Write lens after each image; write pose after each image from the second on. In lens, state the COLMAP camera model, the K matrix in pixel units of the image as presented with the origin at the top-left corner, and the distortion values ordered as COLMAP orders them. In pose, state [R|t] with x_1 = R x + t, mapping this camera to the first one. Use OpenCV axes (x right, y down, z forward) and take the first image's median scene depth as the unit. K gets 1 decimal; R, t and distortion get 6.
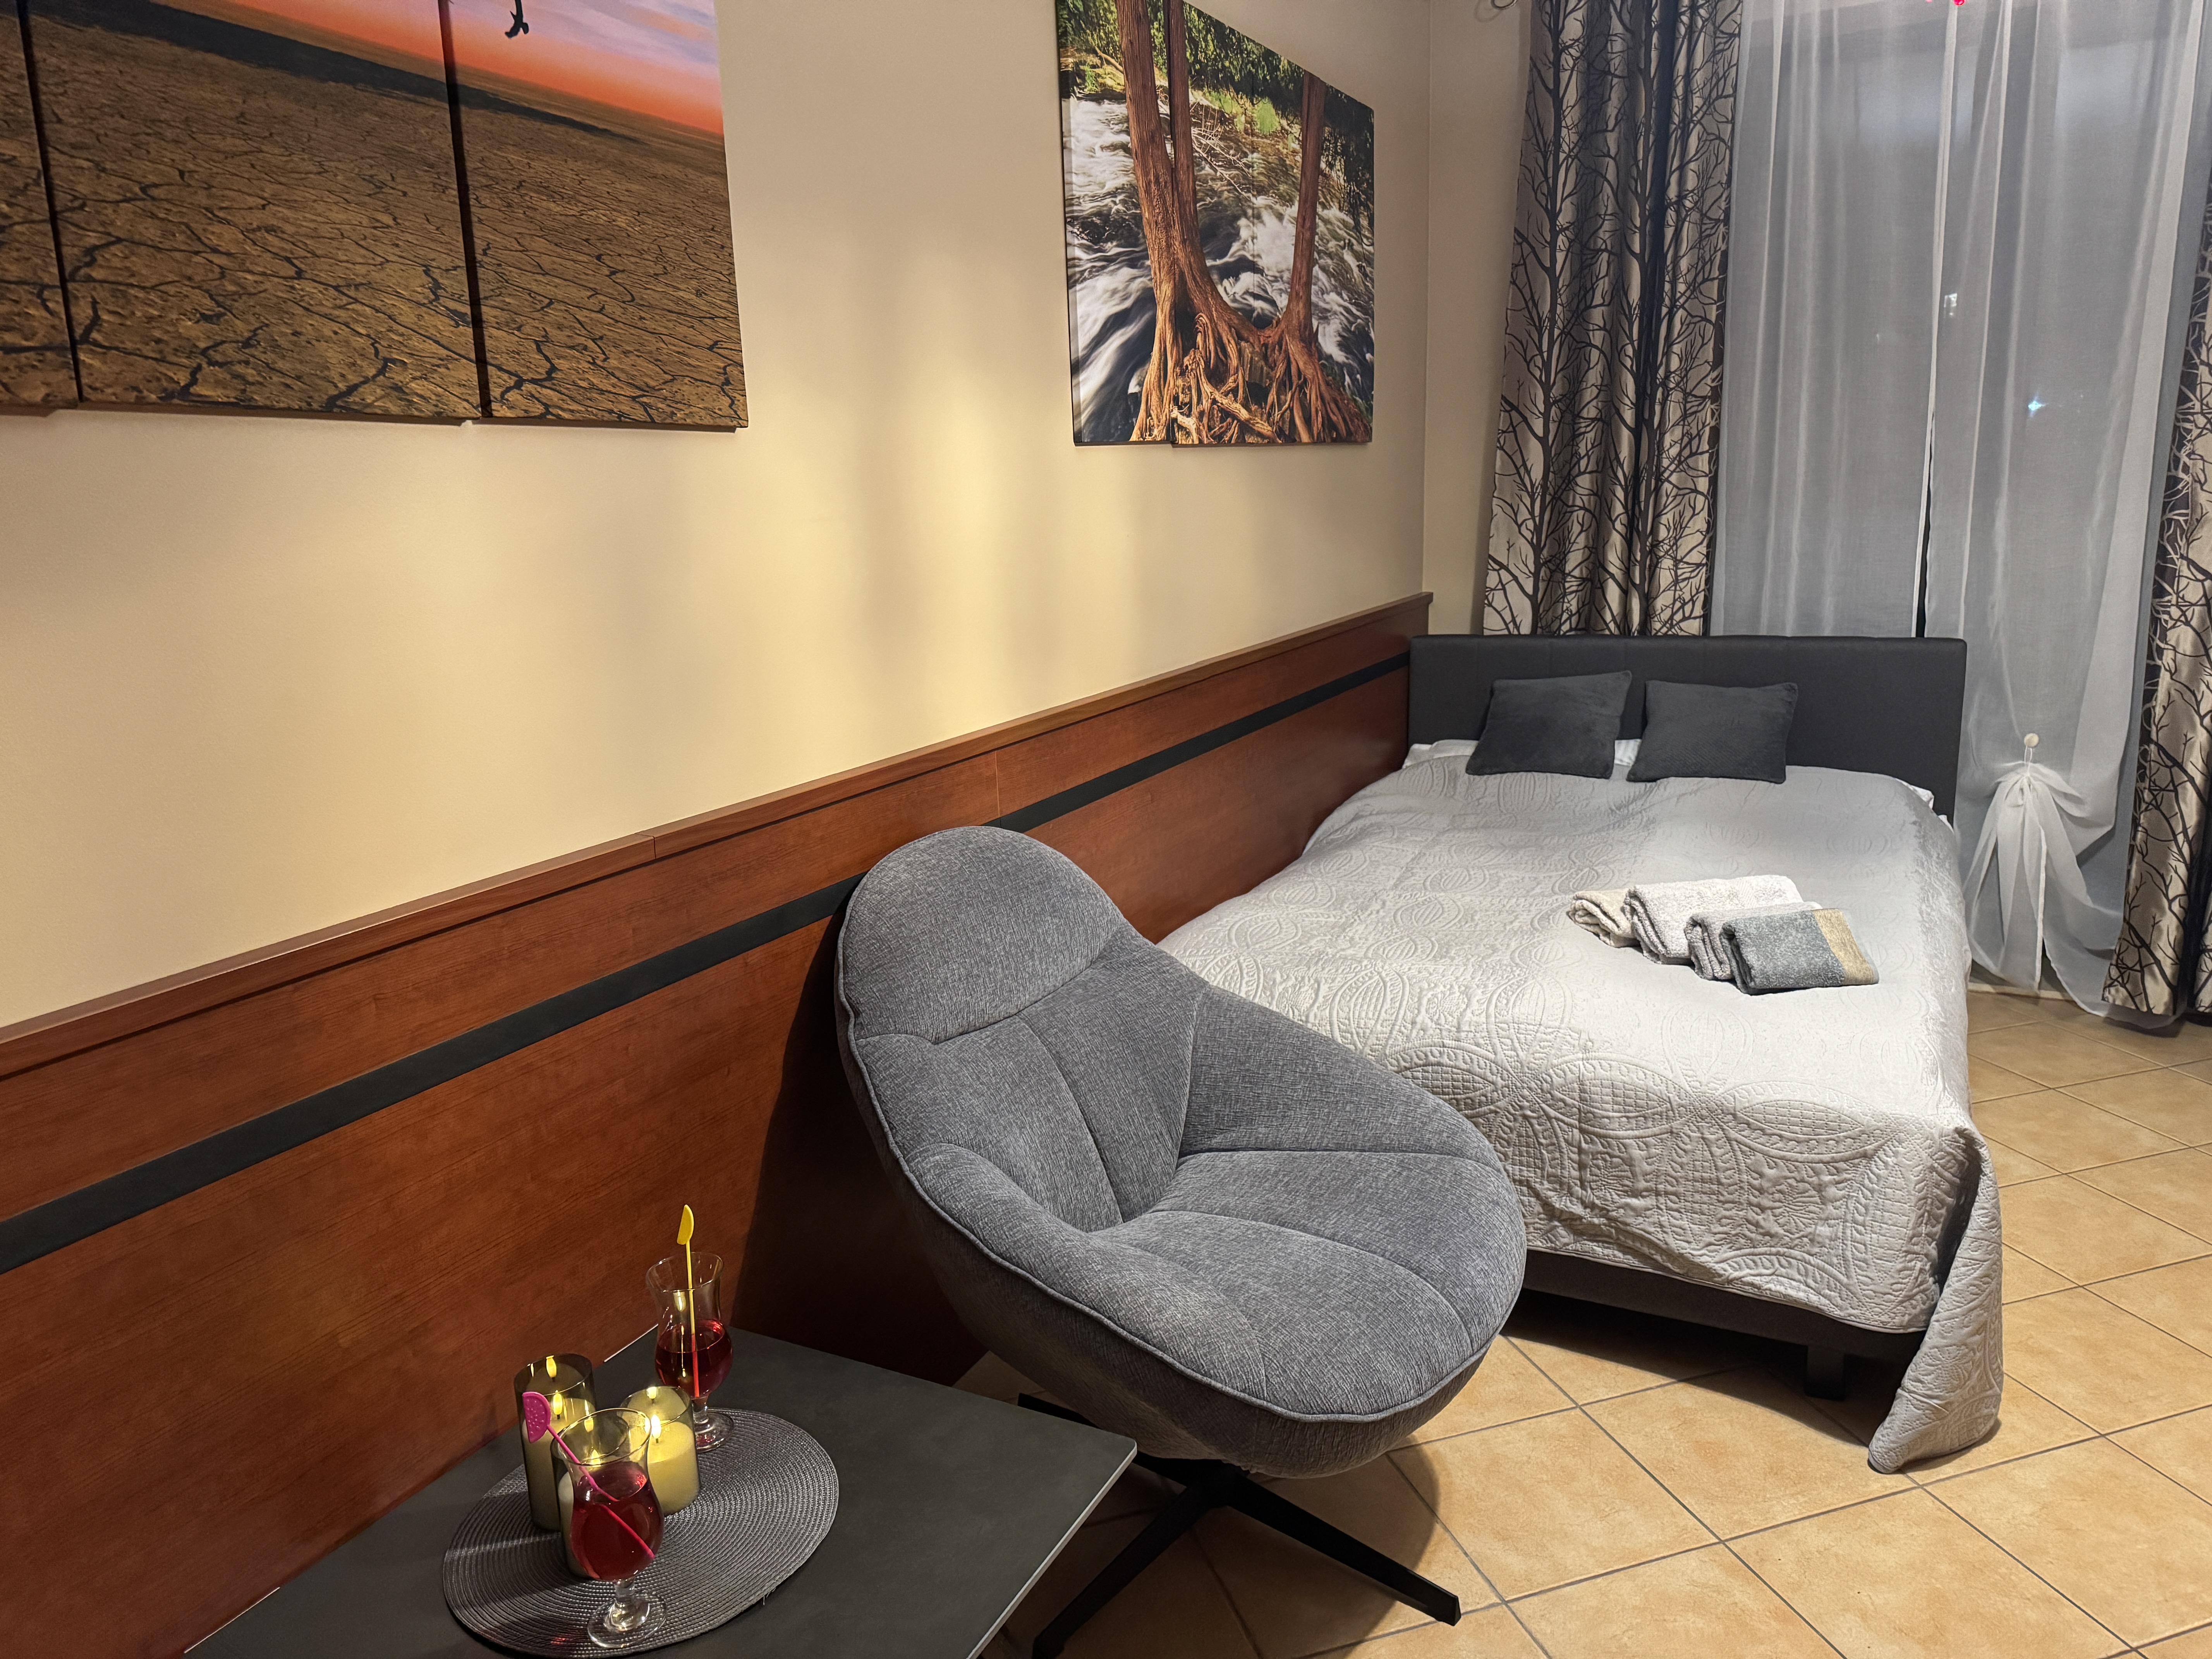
lens RADIAL K [[1559.3, 0, 1100.7], [0, 1559.3, 832.9], [0, 0, 1]] dist [0.002382, -0.003871]
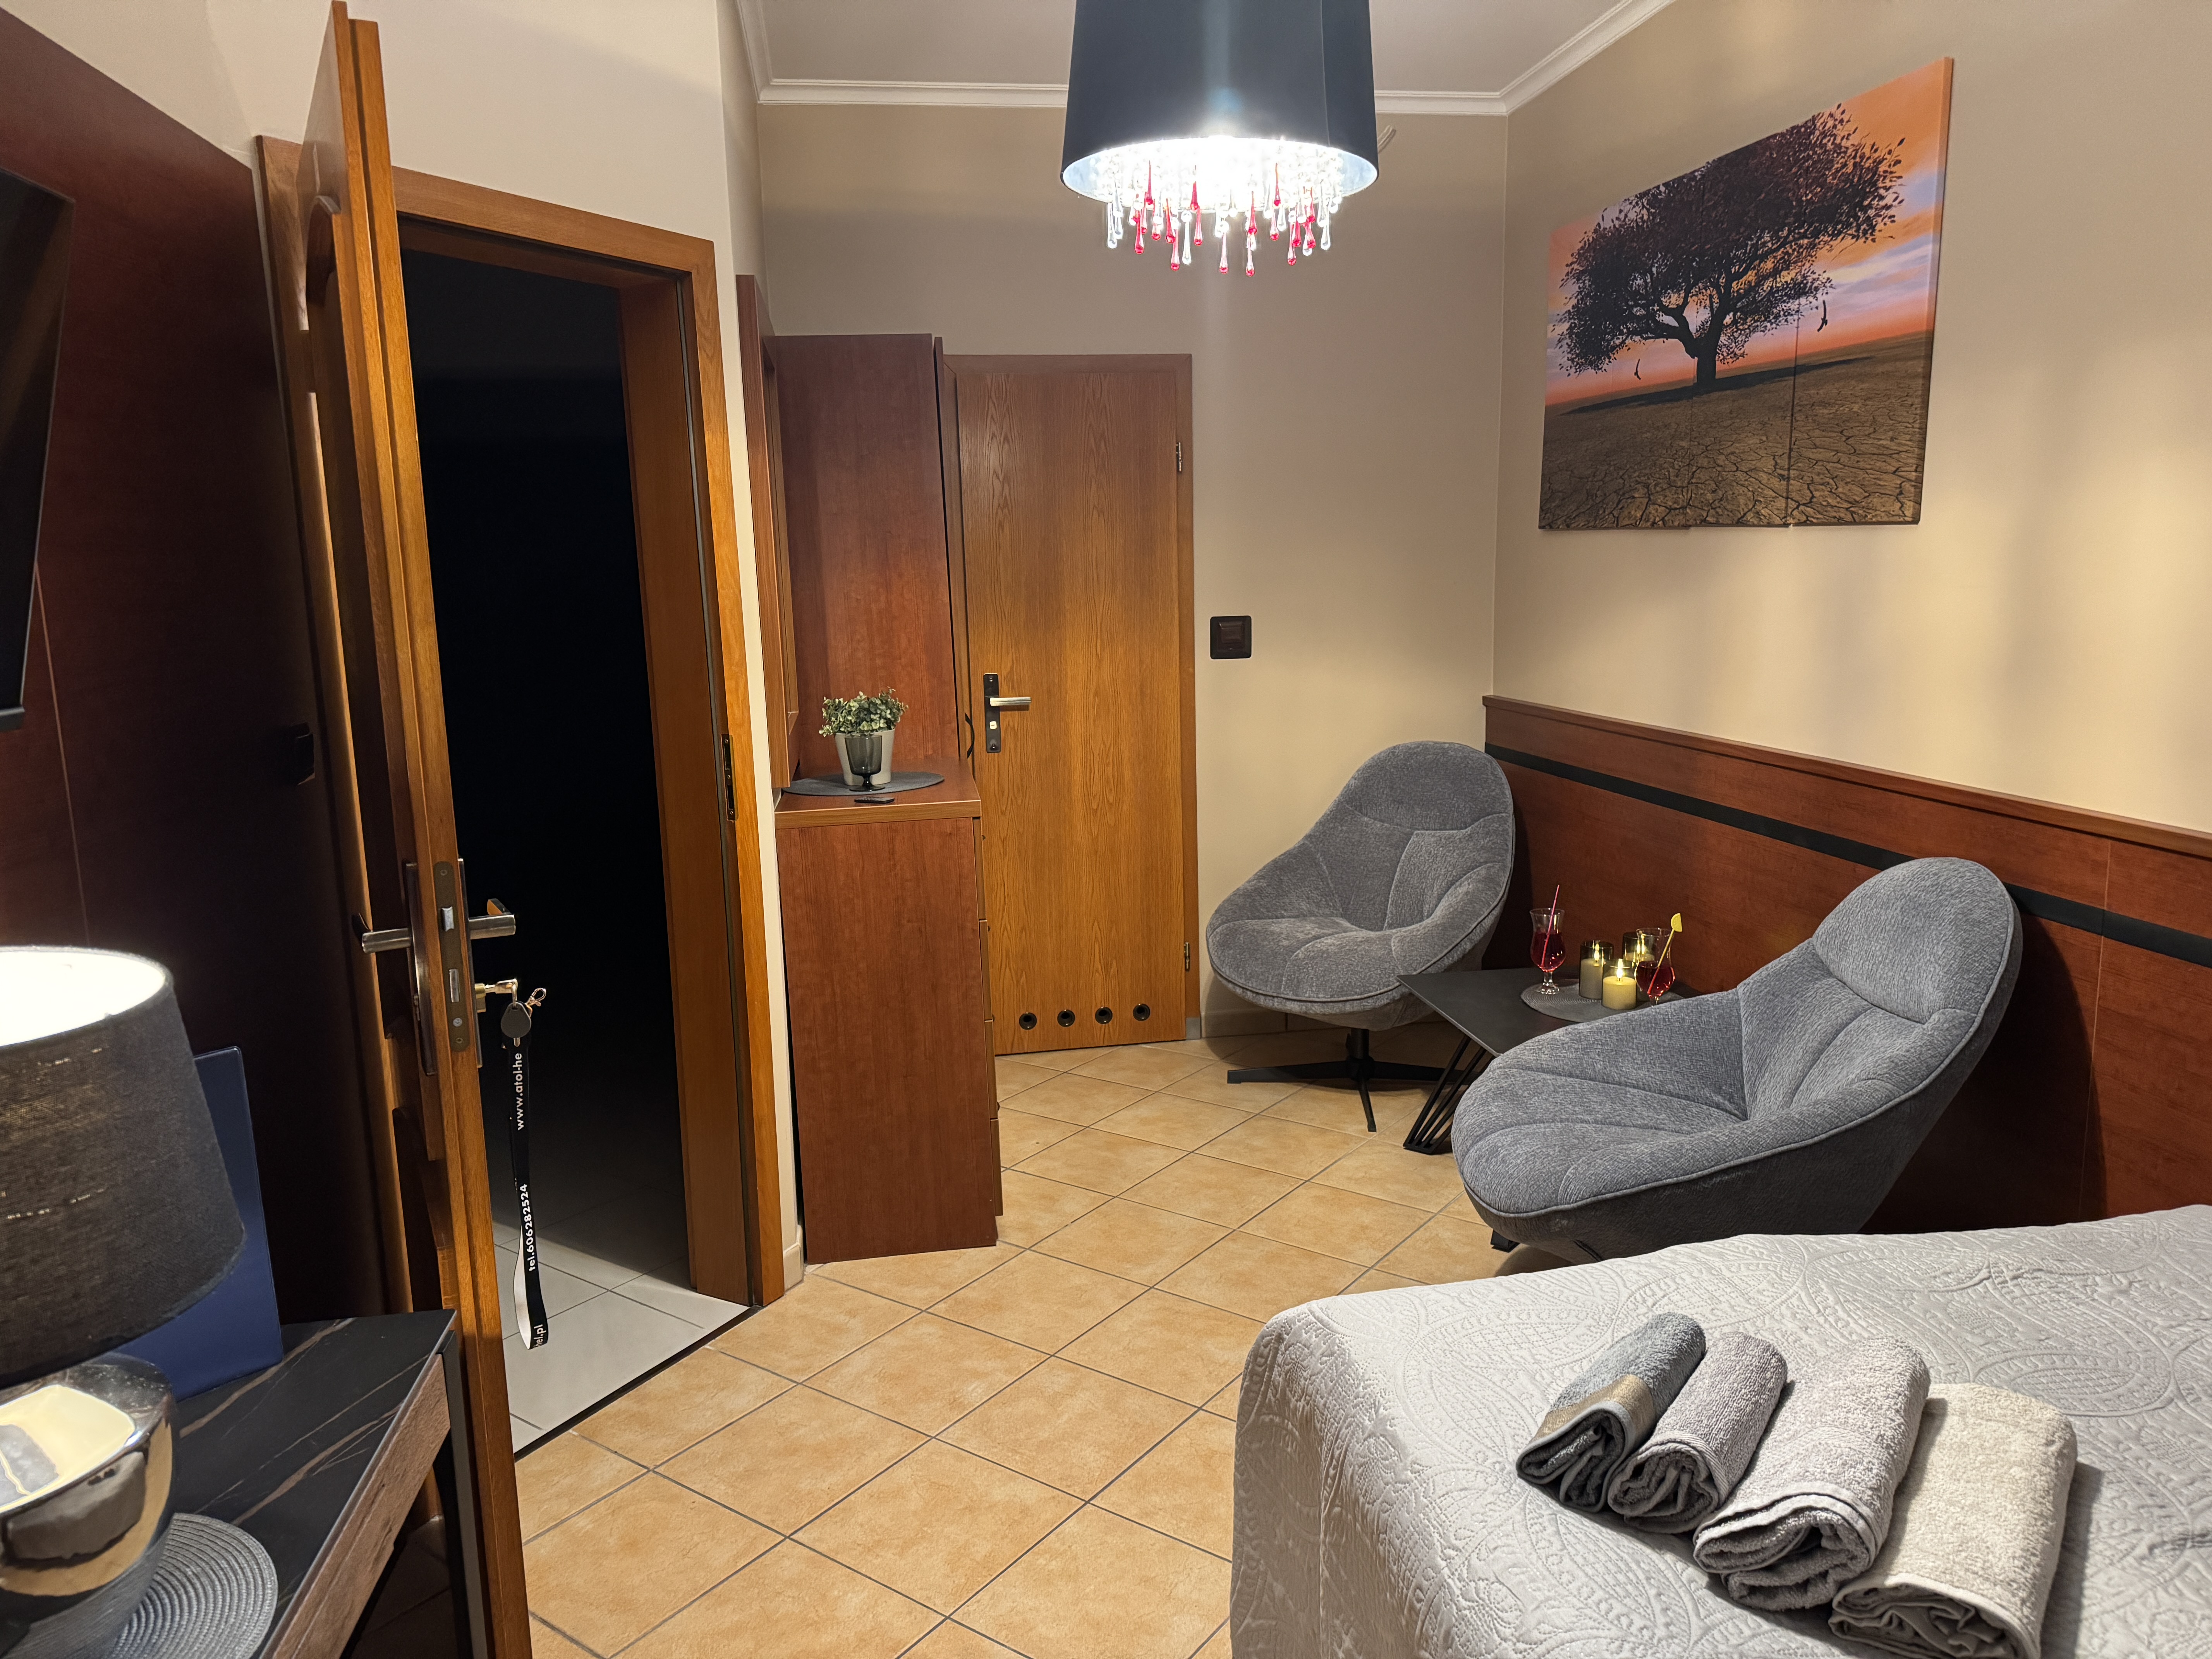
lens RADIAL K [[1585.7, 0, 1104.4], [0, 1585.7, 821.6], [0, 0, 1]] dist [0.046717, -0.056487]
pose [[-0.798406, 0.157653, -0.581114, 0.893777], [-0.077958, 0.929925, 0.359391, -0.328553], [0.597052, 0.332243, -0.730167, 1.190936]]
